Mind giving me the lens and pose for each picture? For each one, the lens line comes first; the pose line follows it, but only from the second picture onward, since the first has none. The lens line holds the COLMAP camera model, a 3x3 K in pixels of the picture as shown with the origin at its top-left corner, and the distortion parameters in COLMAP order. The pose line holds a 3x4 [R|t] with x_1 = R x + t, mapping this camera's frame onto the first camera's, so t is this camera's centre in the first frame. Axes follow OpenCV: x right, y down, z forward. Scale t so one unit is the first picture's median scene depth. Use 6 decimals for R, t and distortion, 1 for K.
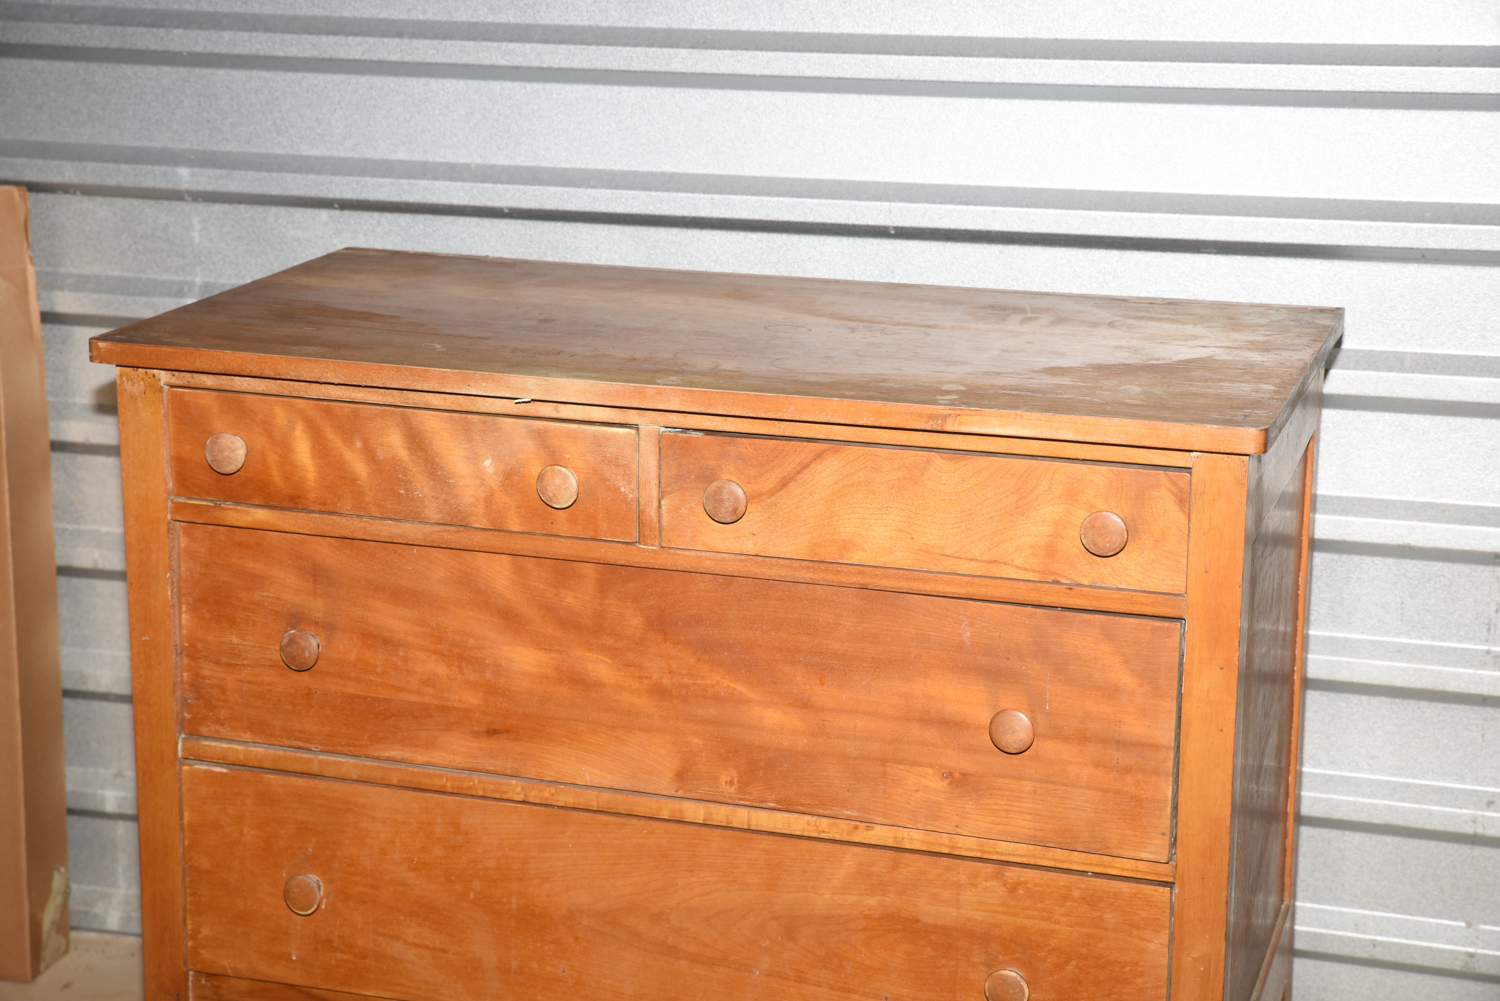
lens RADIAL K [[2748.4, 0, 741.9], [0, 2748.4, 485.1], [0, 0, 1]] dist [0.198390, 0.000000]
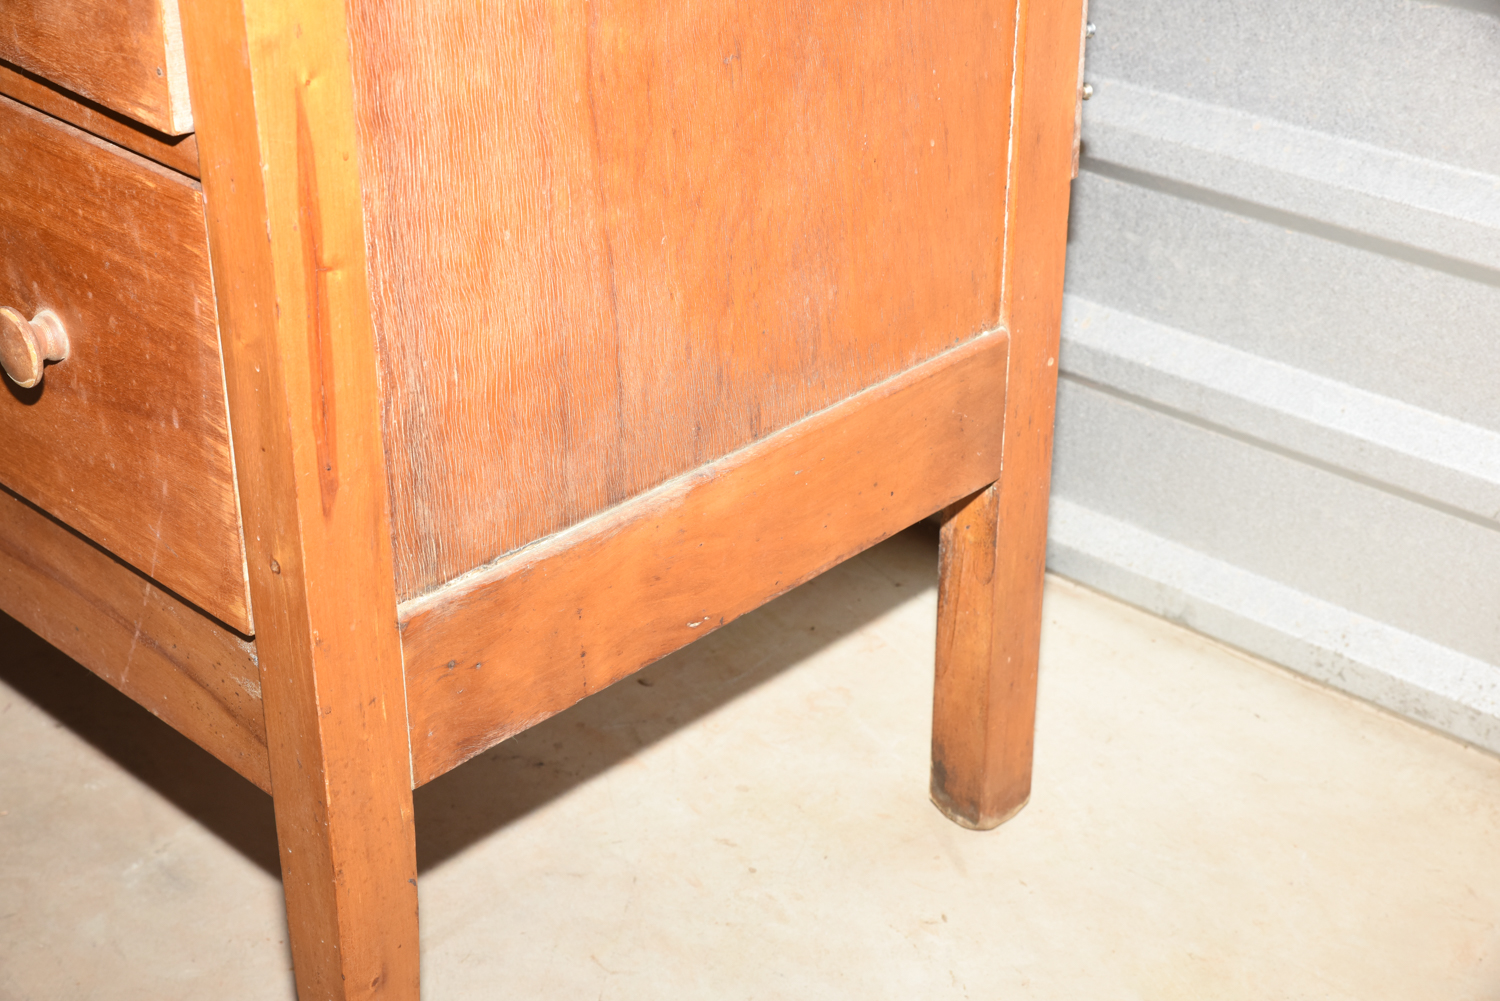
lens RADIAL K [[2419.7, 0, 746.1], [0, 2419.7, 512.3], [0, 0, 1]] dist [0.118385, 0.000000]
pose [[0.894298, 0.211792, -0.394176, 0.380654], [-0.110850, 0.958297, 0.263400, 0.071151], [0.433523, -0.191864, 0.880480, 0.609498]]
